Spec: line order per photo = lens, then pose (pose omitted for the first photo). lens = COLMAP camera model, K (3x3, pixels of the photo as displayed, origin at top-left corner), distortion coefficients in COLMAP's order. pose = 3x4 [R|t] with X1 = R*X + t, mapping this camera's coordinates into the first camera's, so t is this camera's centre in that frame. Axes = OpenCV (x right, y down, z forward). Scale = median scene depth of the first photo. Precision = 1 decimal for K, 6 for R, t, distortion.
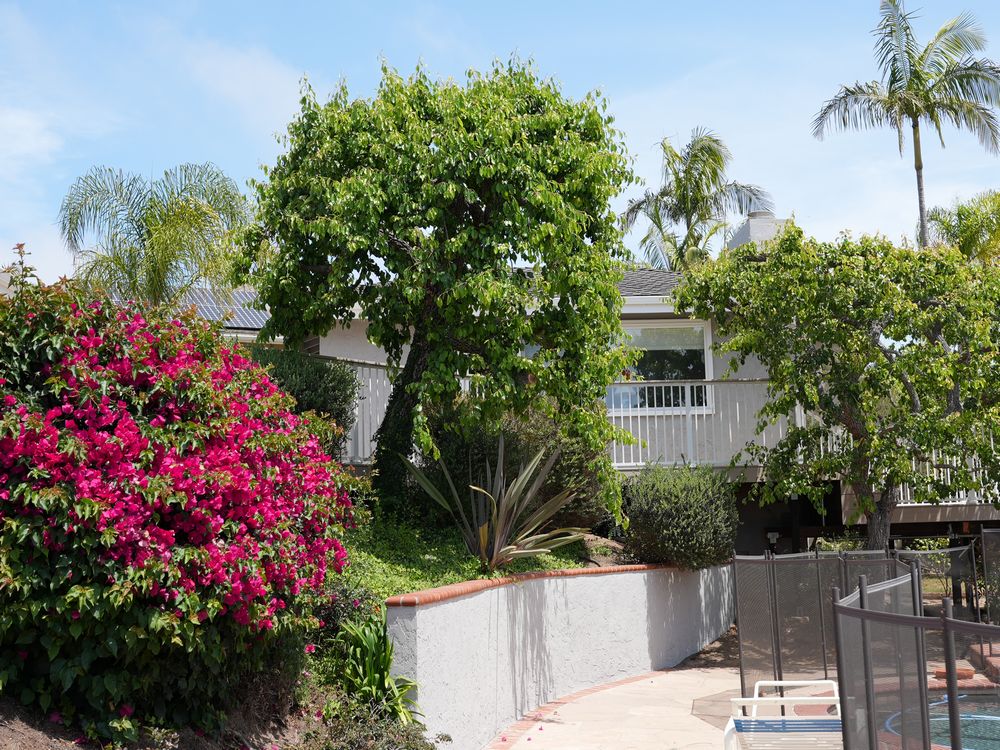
lens RADIAL K [[1253.5, 0, 500.0], [0, 1253.5, 375.0], [0, 0, 1]] dist [0.028227, -0.010526]
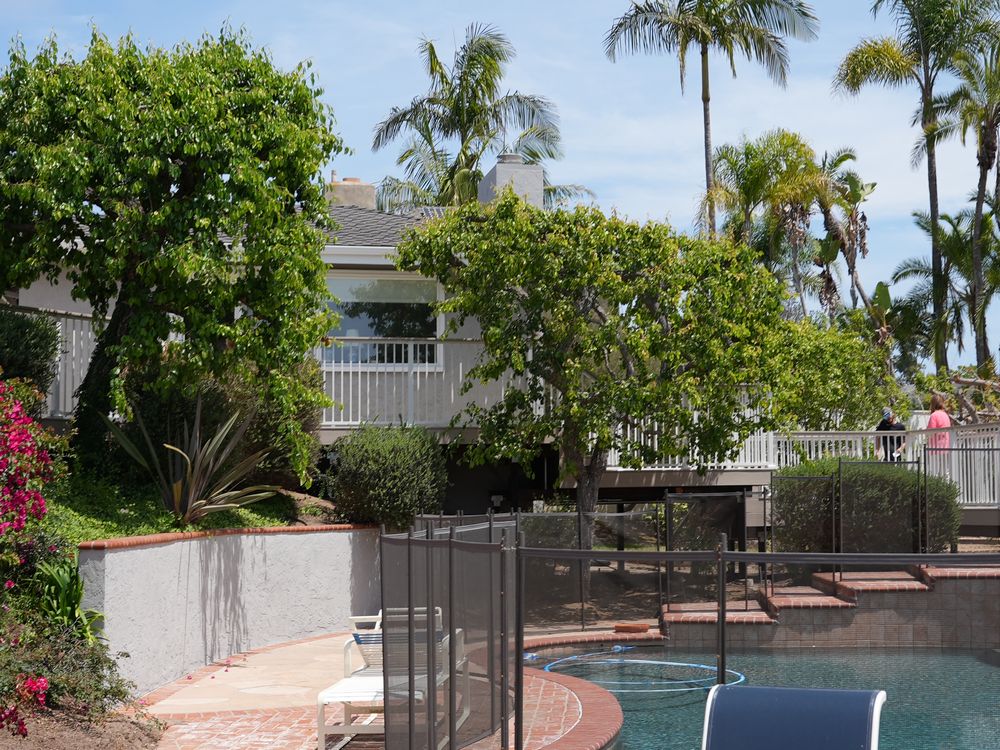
lens RADIAL K [[1588.7, 0, 500.9], [0, 1588.7, 356.7], [0, 0, 1]] dist [0.008956, 0.069246]
pose [[0.987473, 0.029632, 0.154983, 0.040416], [-0.035425, 0.998768, 0.034751, -0.038641], [-0.153763, -0.039806, 0.987306, -0.331411]]
